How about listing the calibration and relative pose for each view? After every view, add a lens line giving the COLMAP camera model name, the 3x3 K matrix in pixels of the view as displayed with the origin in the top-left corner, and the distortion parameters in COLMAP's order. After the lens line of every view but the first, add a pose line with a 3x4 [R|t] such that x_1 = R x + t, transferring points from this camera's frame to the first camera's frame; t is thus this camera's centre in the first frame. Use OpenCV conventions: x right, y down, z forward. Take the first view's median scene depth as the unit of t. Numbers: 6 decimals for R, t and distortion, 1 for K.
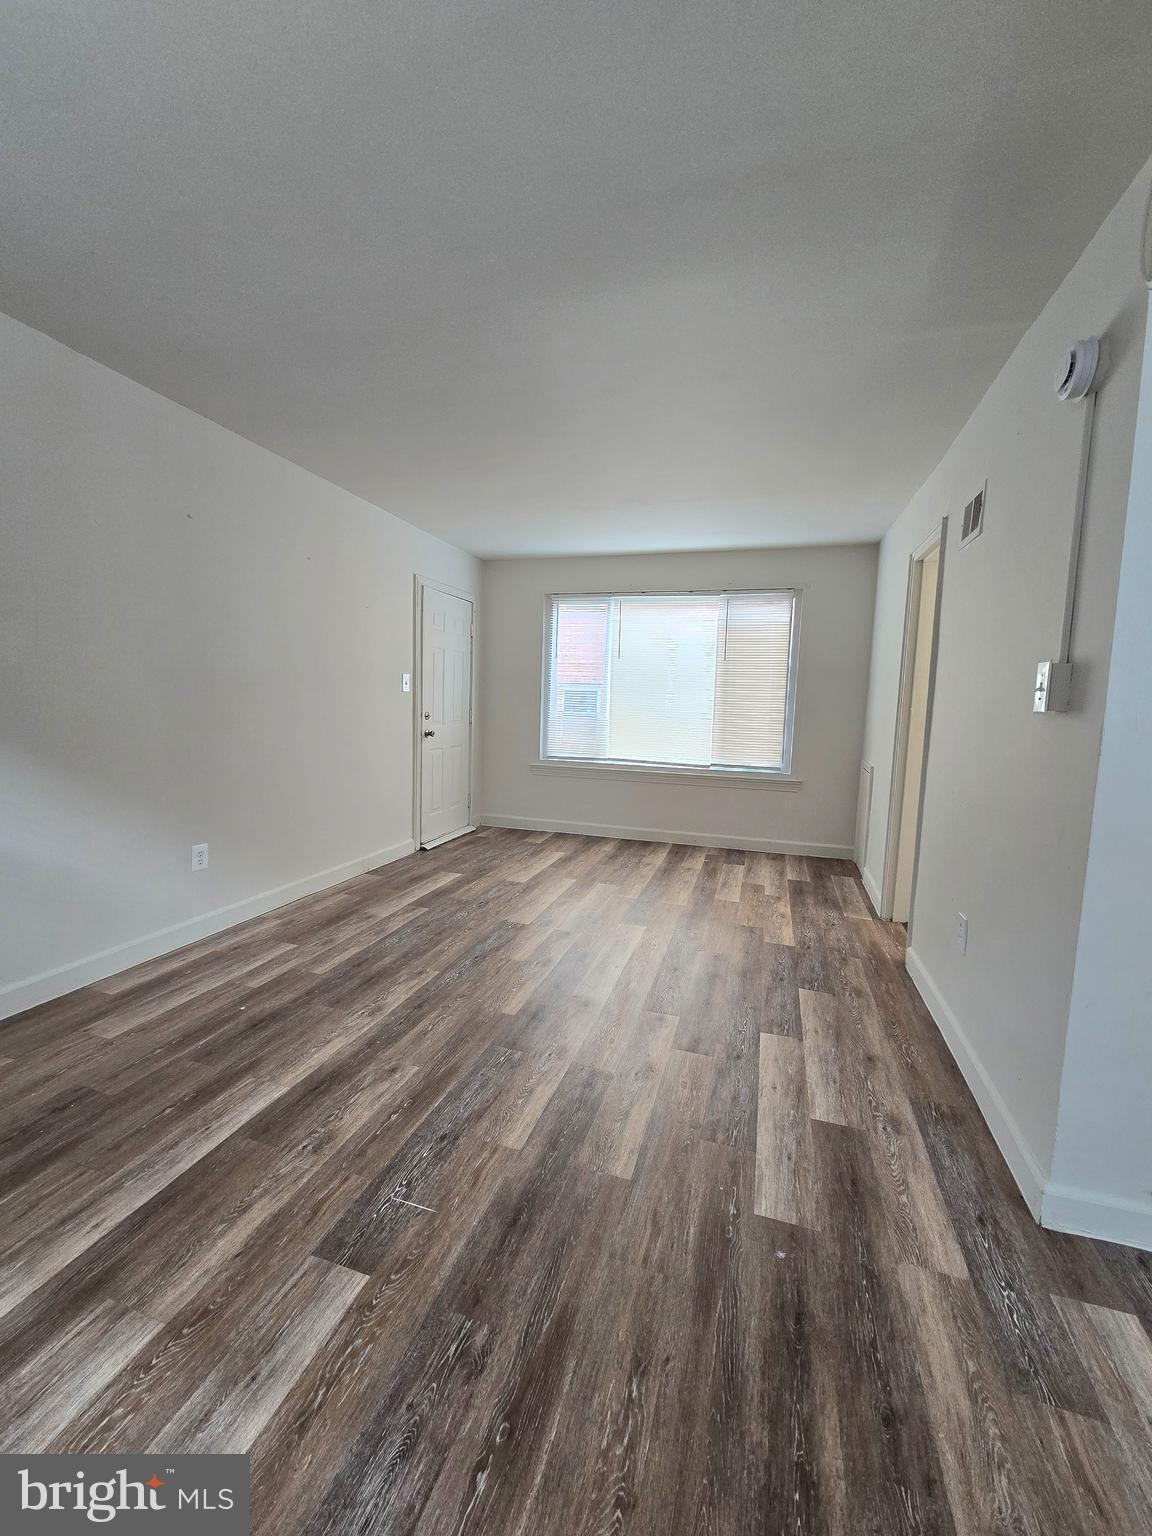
lens RADIAL K [[629.4, 0, 577.4], [0, 629.4, 766.0], [0, 0, 1]] dist [-0.003787, -0.000595]
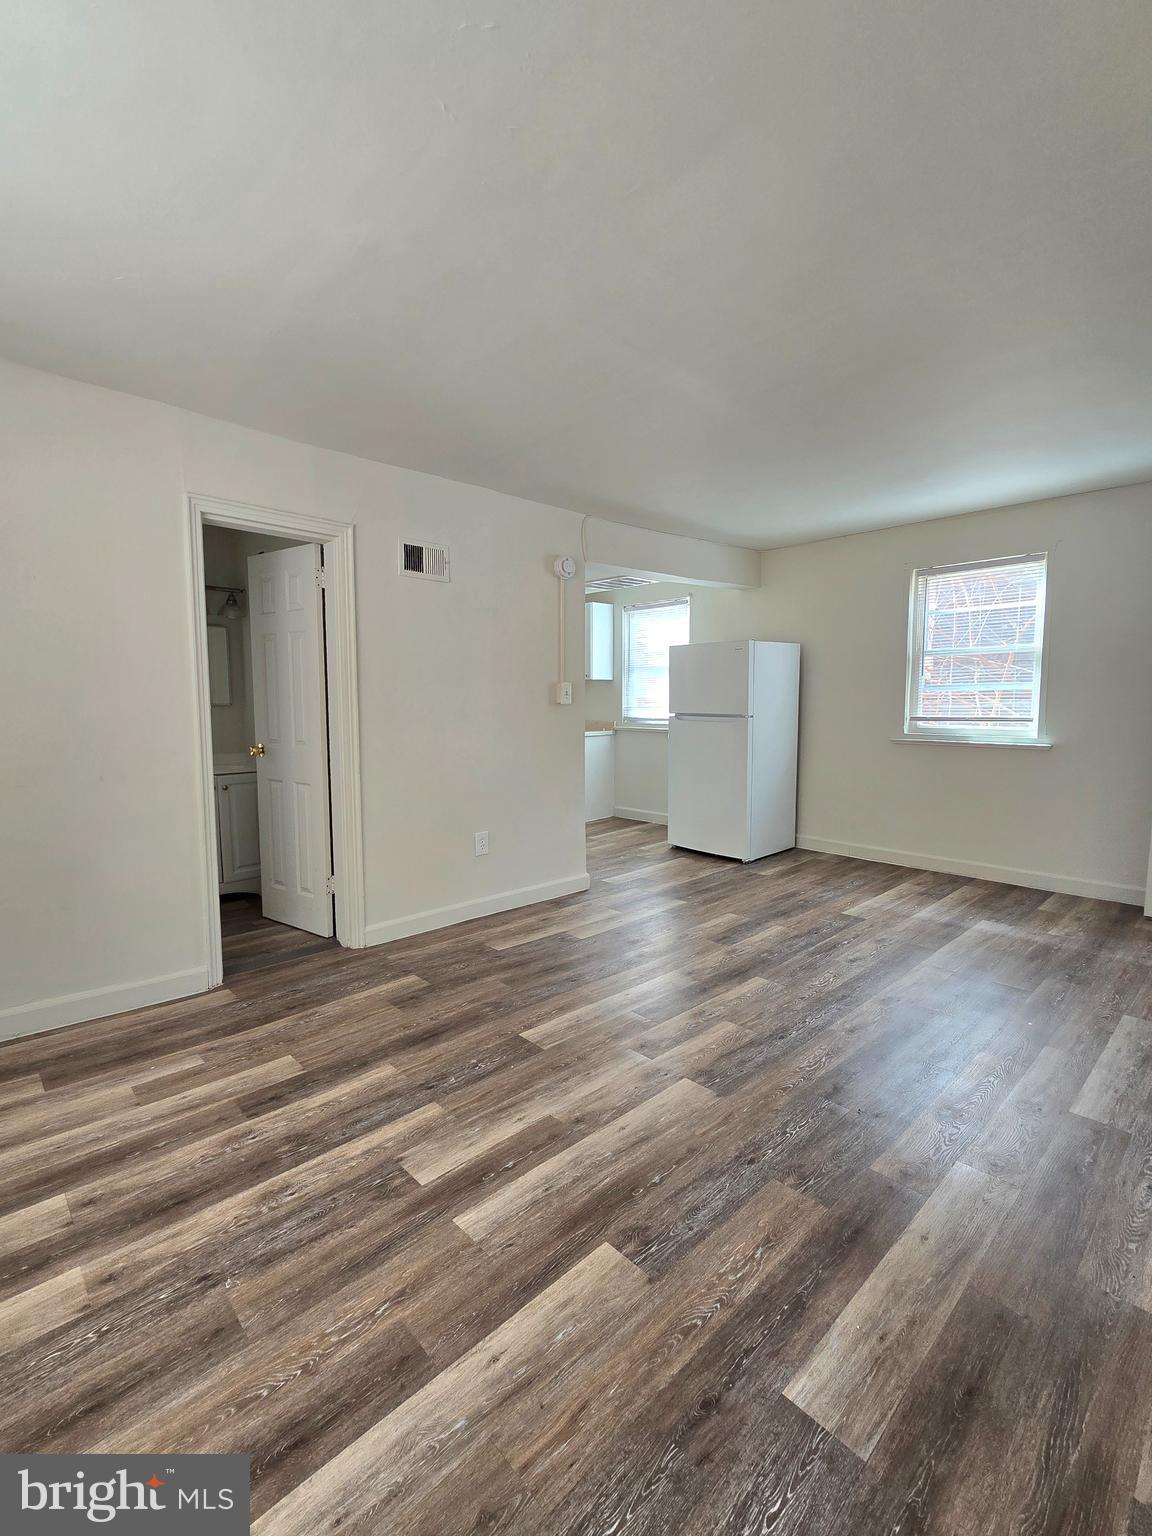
lens RADIAL K [[629.4, 0, 568.3], [0, 629.4, 766.1], [0, 0, 1]] dist [-0.003787, -0.000595]
pose [[-0.850800, -0.082508, 0.518971, -0.279993], [0.031240, 0.977908, 0.206686, -0.181014], [-0.524560, 0.192061, -0.829427, 1.543782]]
